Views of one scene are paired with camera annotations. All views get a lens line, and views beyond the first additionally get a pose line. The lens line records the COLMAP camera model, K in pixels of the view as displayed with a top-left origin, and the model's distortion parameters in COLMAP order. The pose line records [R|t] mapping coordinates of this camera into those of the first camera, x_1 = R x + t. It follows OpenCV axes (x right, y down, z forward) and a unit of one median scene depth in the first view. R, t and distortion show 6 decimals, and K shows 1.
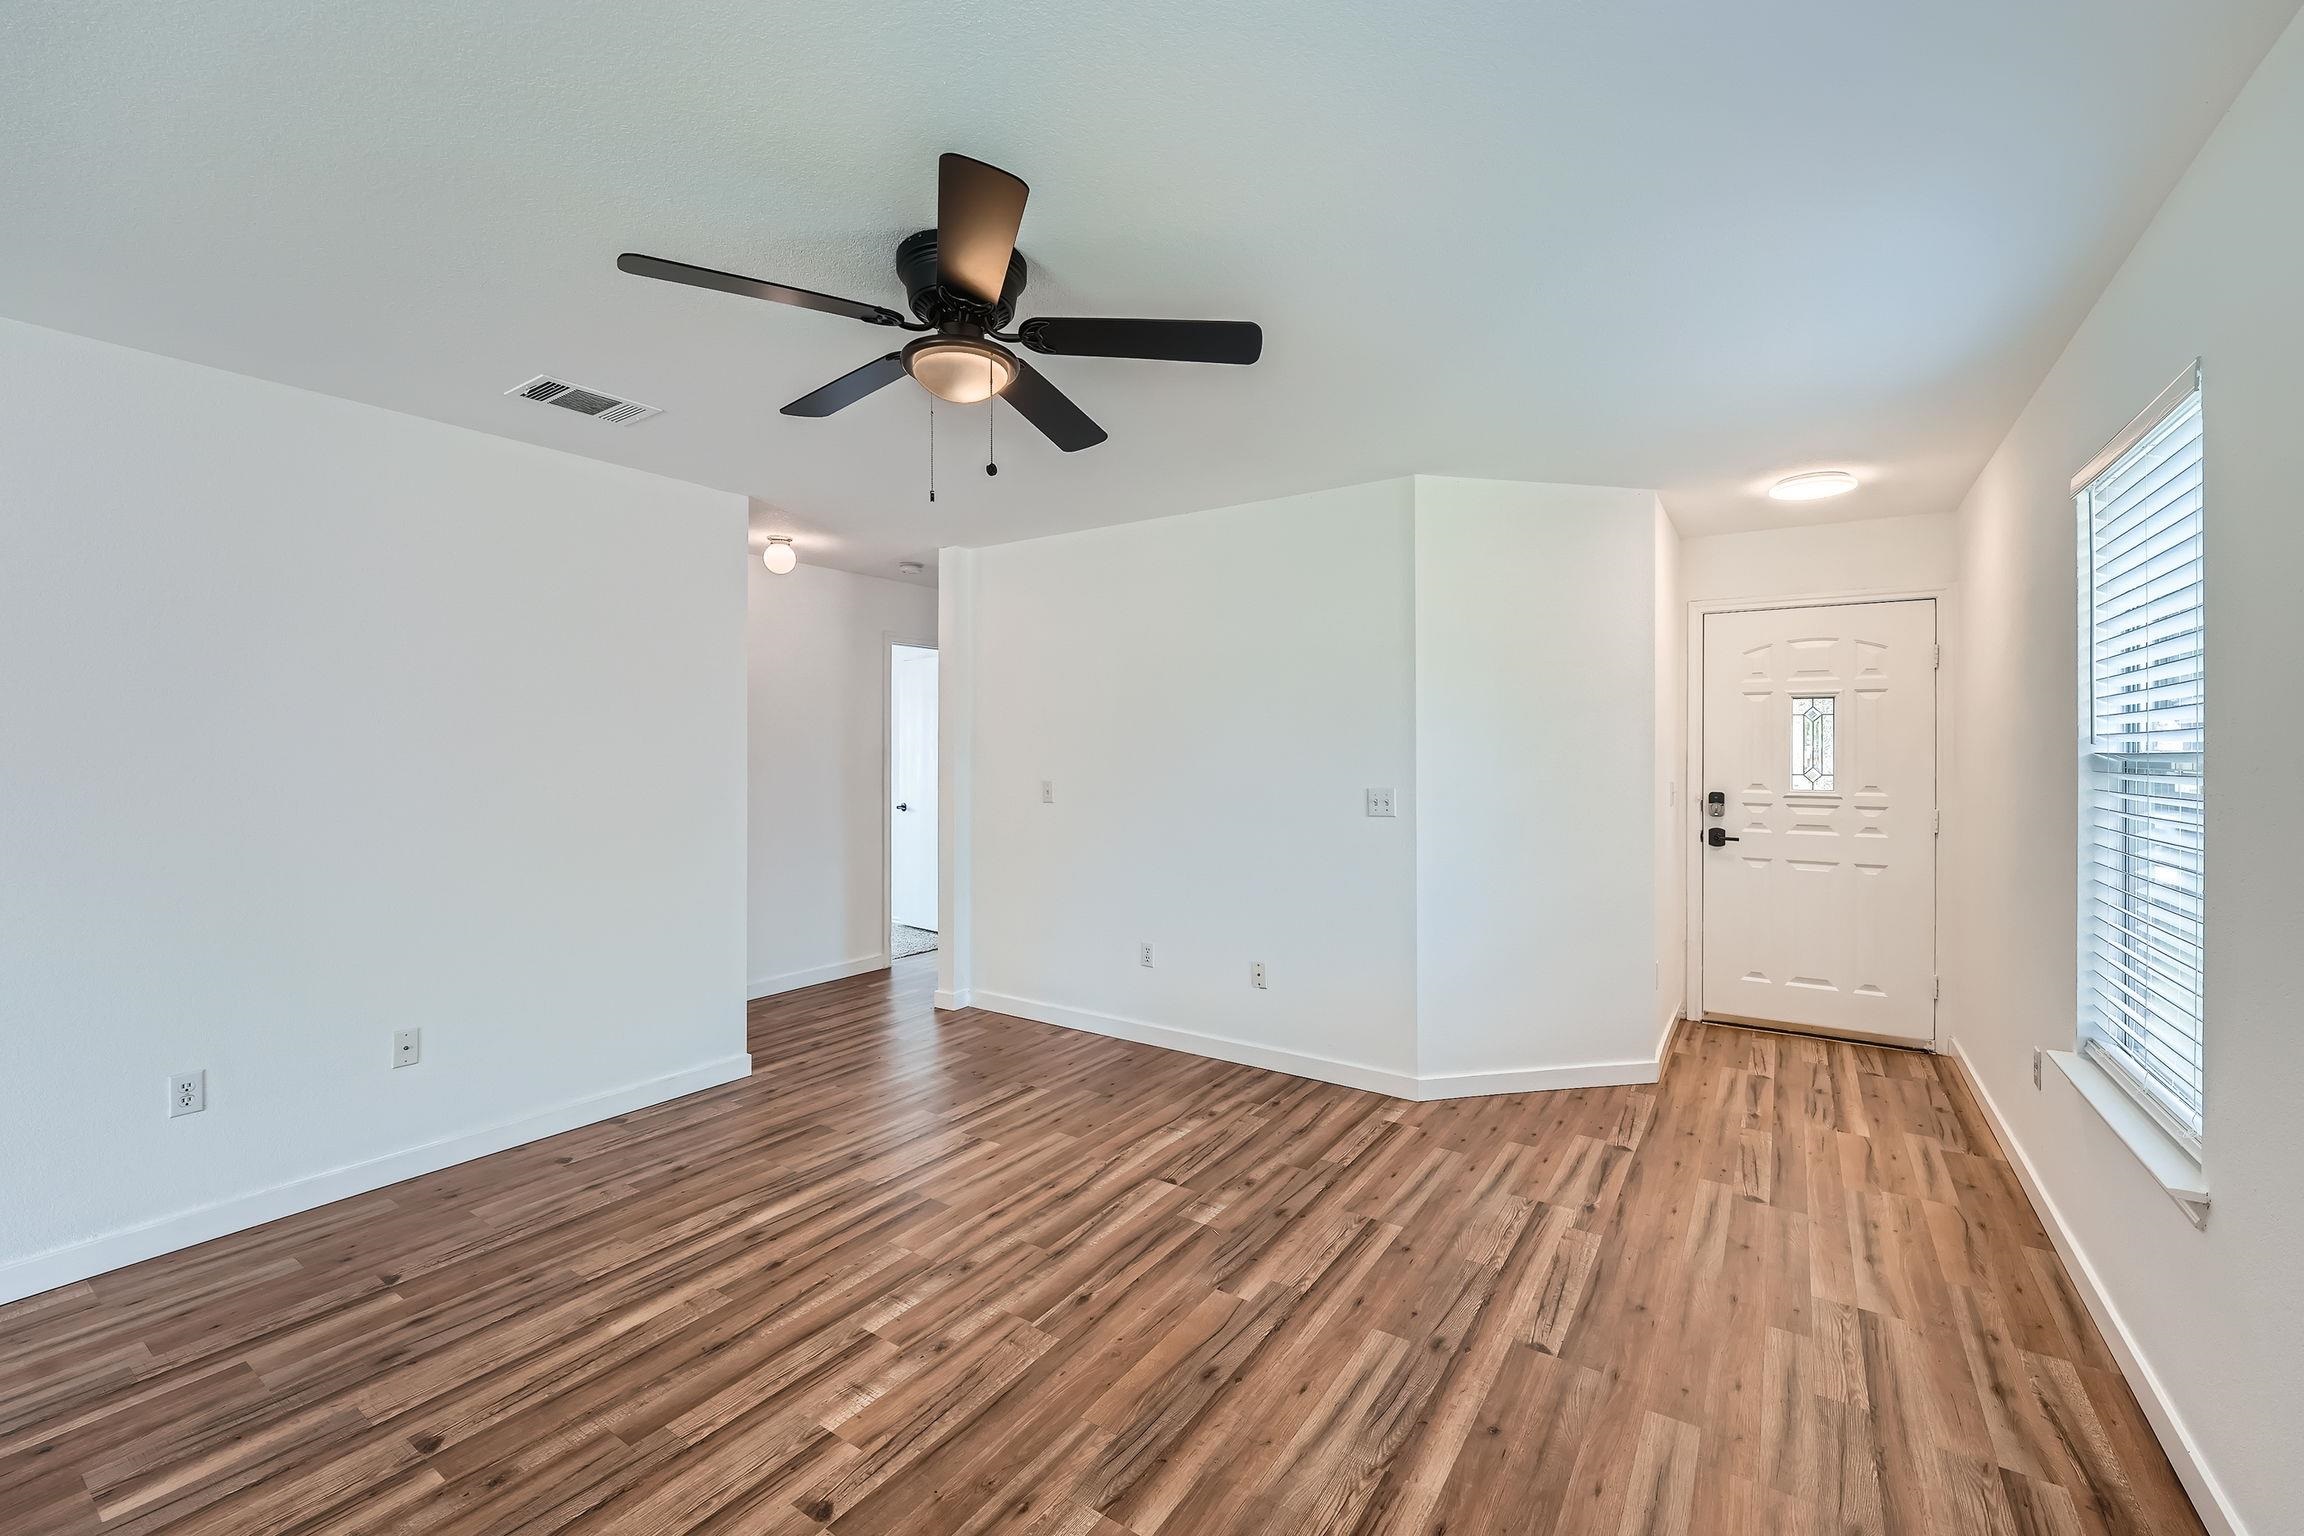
lens RADIAL K [[940.5, 0, 1173.5], [0, 940.5, 714.3], [0, 0, 1]] dist [-0.010867, 0.000260]
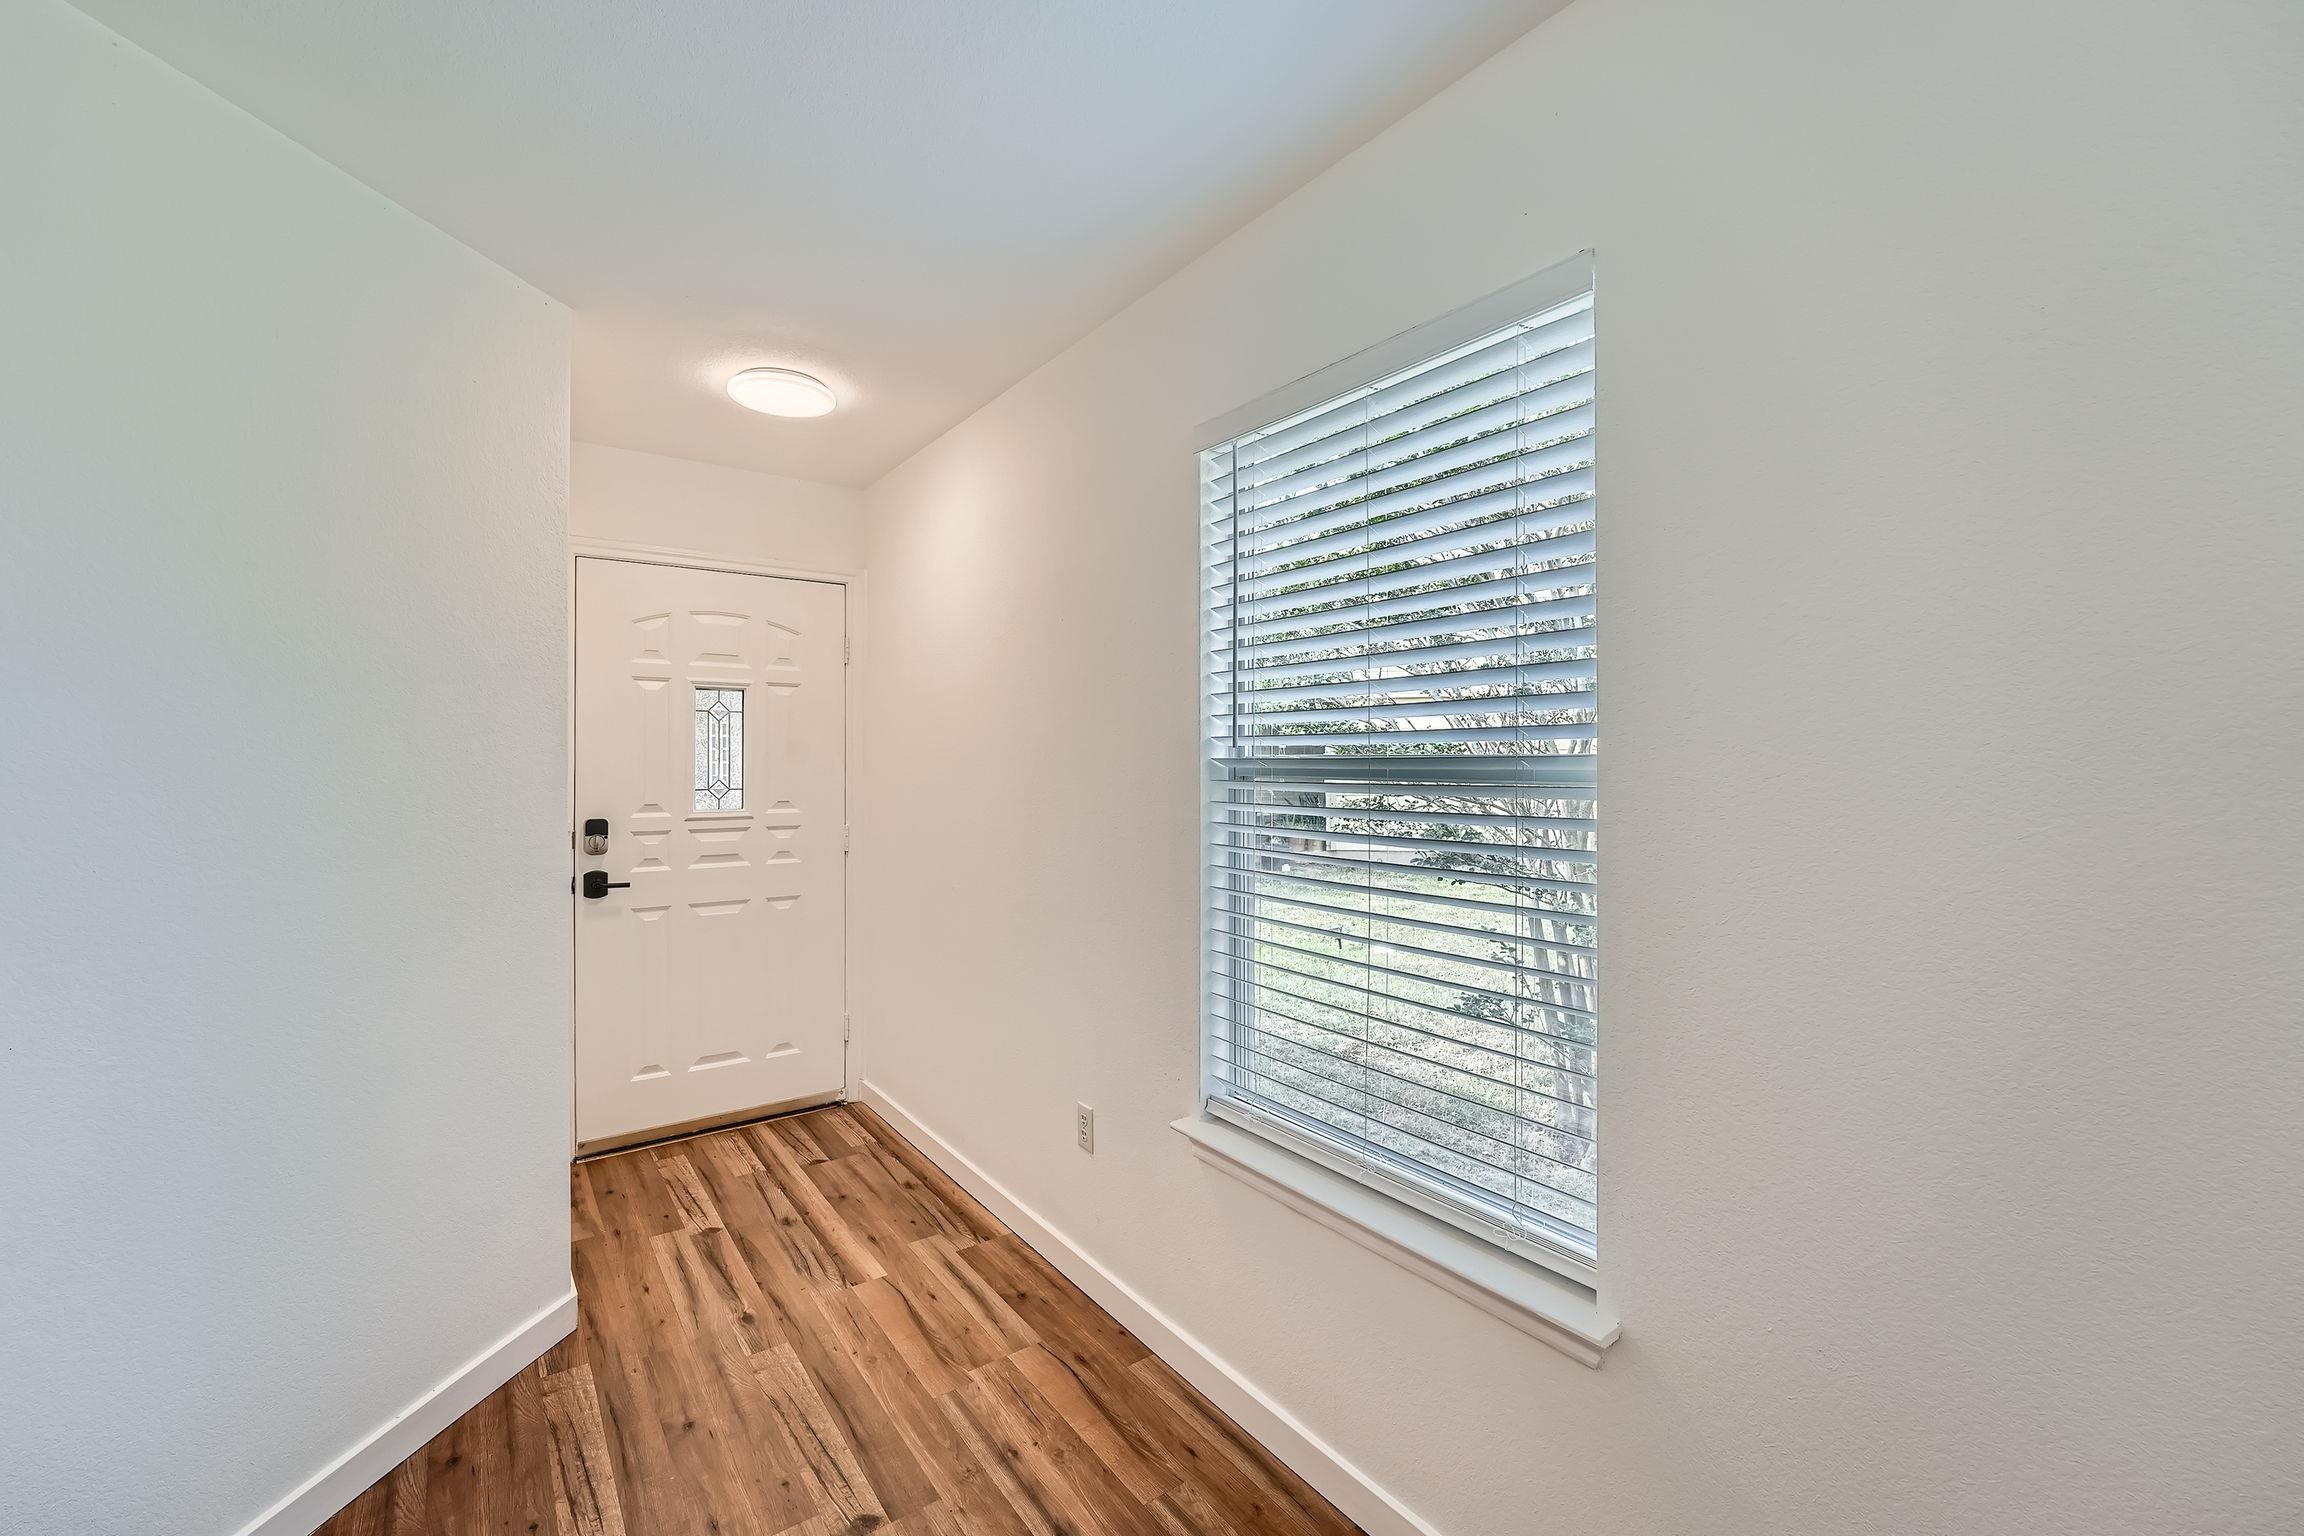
lens RADIAL K [[940.5, 0, 1146.2], [0, 940.5, 774.1], [0, 0, 1]] dist [-0.010867, 0.000260]
pose [[0.362892, -0.015352, 0.931705, 0.108006], [-0.033572, 0.999000, 0.029537, 0.020307], [-0.931226, -0.041998, 0.362014, 0.460482]]
